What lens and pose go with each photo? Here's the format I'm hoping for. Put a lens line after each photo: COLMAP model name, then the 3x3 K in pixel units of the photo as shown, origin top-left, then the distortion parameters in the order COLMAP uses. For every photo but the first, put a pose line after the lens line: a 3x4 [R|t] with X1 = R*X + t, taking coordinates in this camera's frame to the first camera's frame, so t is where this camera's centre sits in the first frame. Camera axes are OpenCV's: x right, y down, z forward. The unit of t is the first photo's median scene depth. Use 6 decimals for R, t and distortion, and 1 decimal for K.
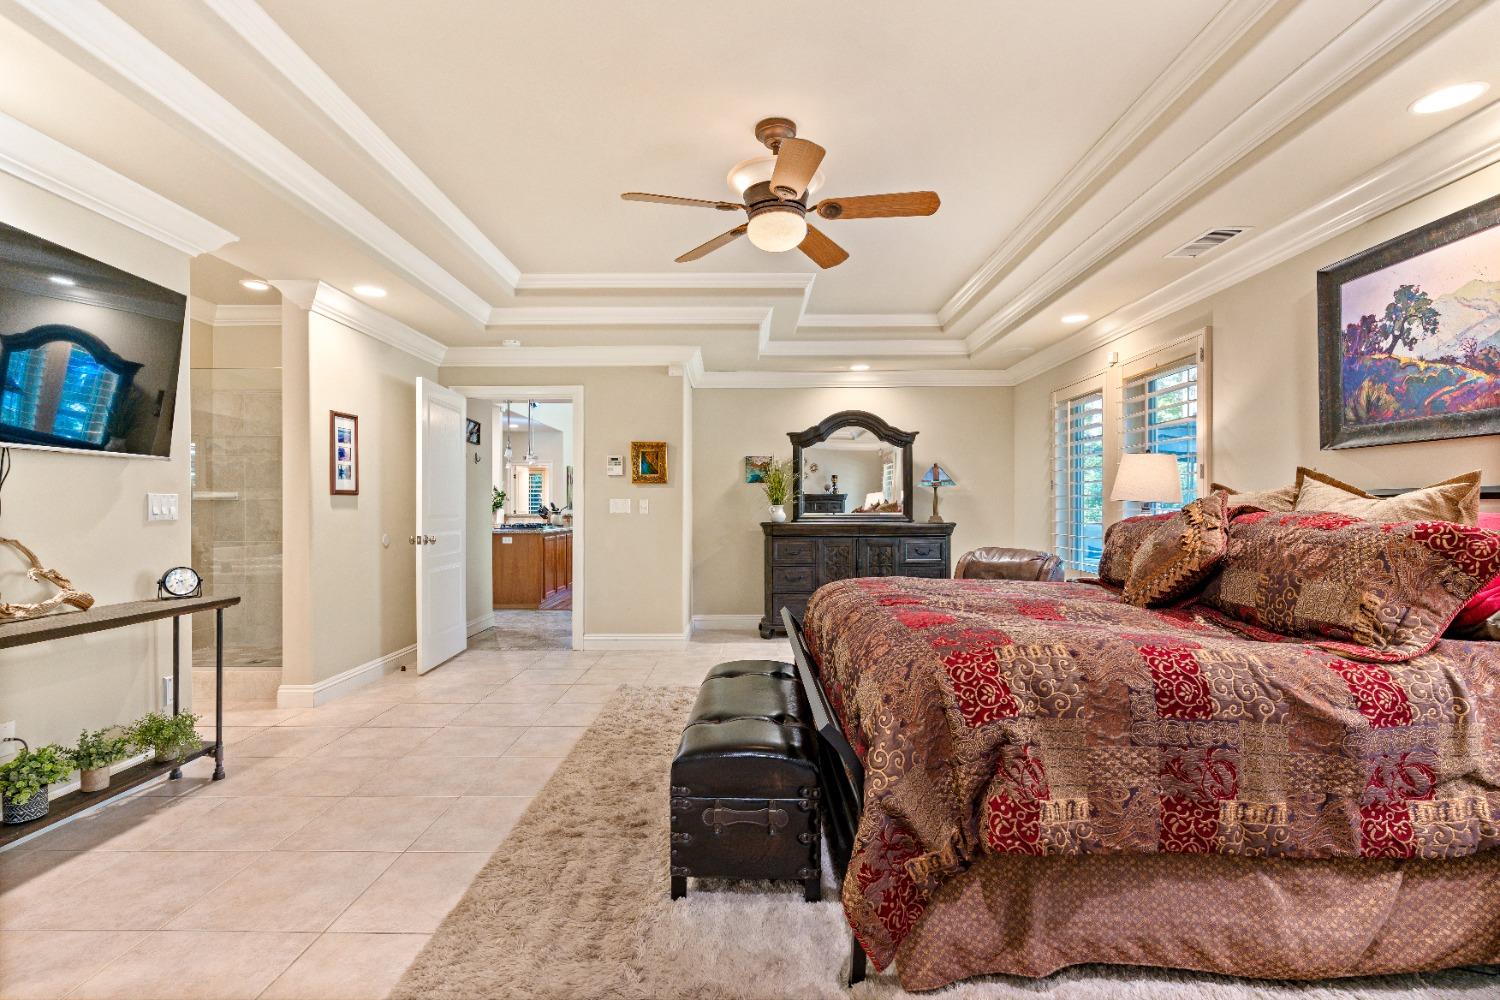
lens RADIAL K [[727.6, 0, 744.1], [0, 727.6, 506.2], [0, 0, 1]] dist [0.013109, 0.000265]
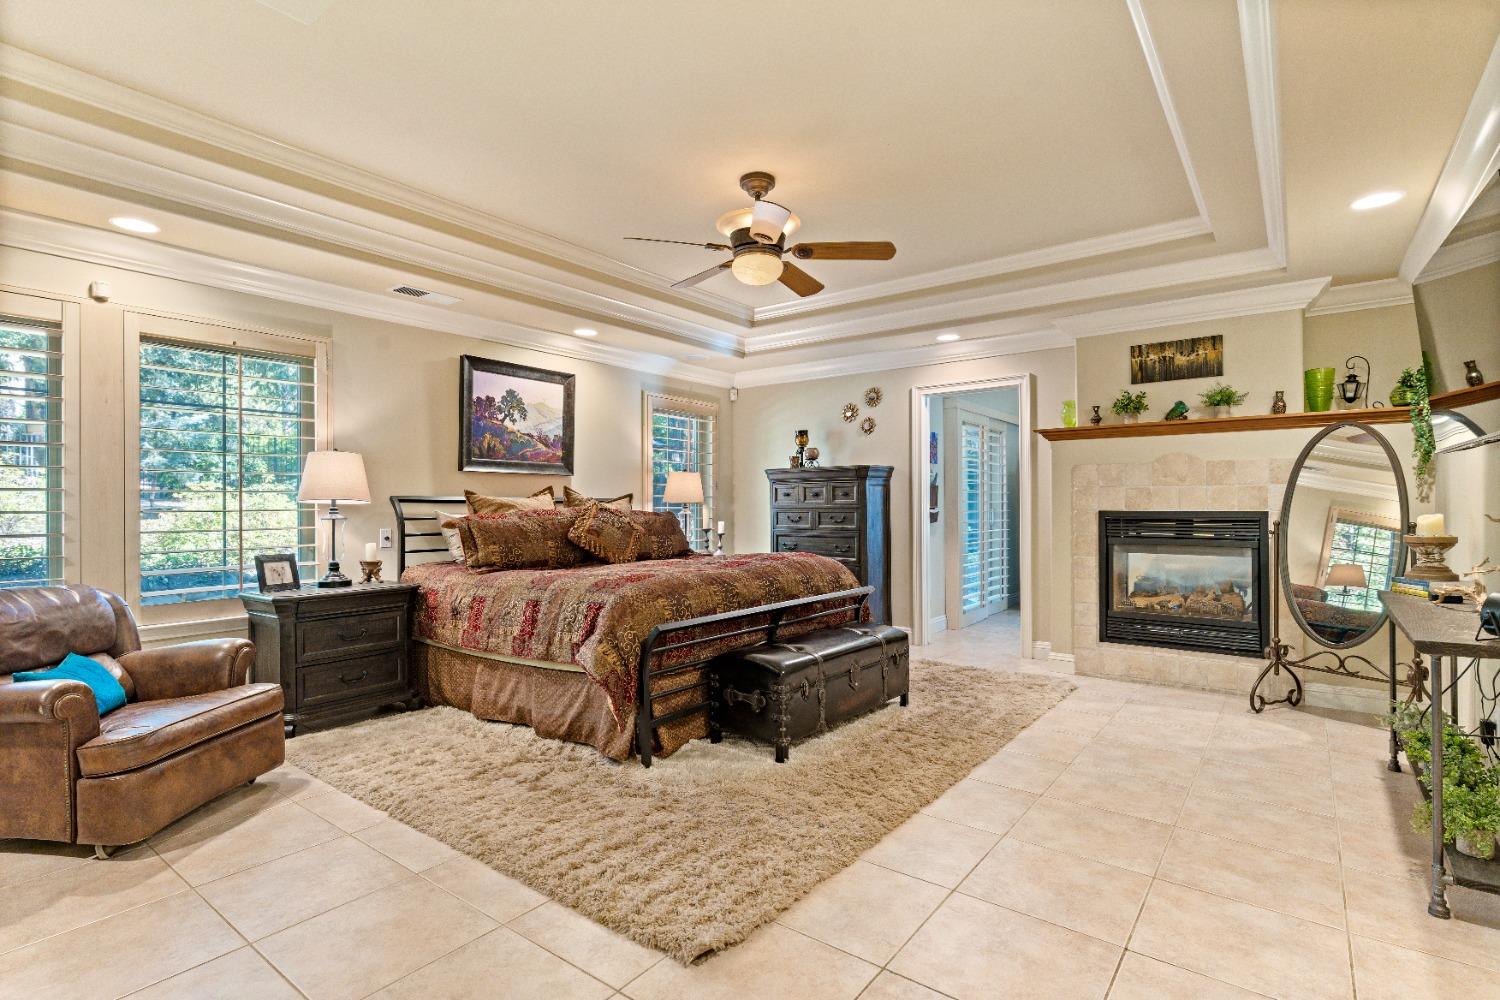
lens RADIAL K [[727.6, 0, 742.7], [0, 727.6, 508.0], [0, 0, 1]] dist [0.013109, 0.000265]
pose [[-0.803388, 0.003871, 0.595443, -0.674914], [0.003667, 0.999992, -0.001553, 0.008674], [-0.595445, 0.000936, -0.803396, 2.092796]]
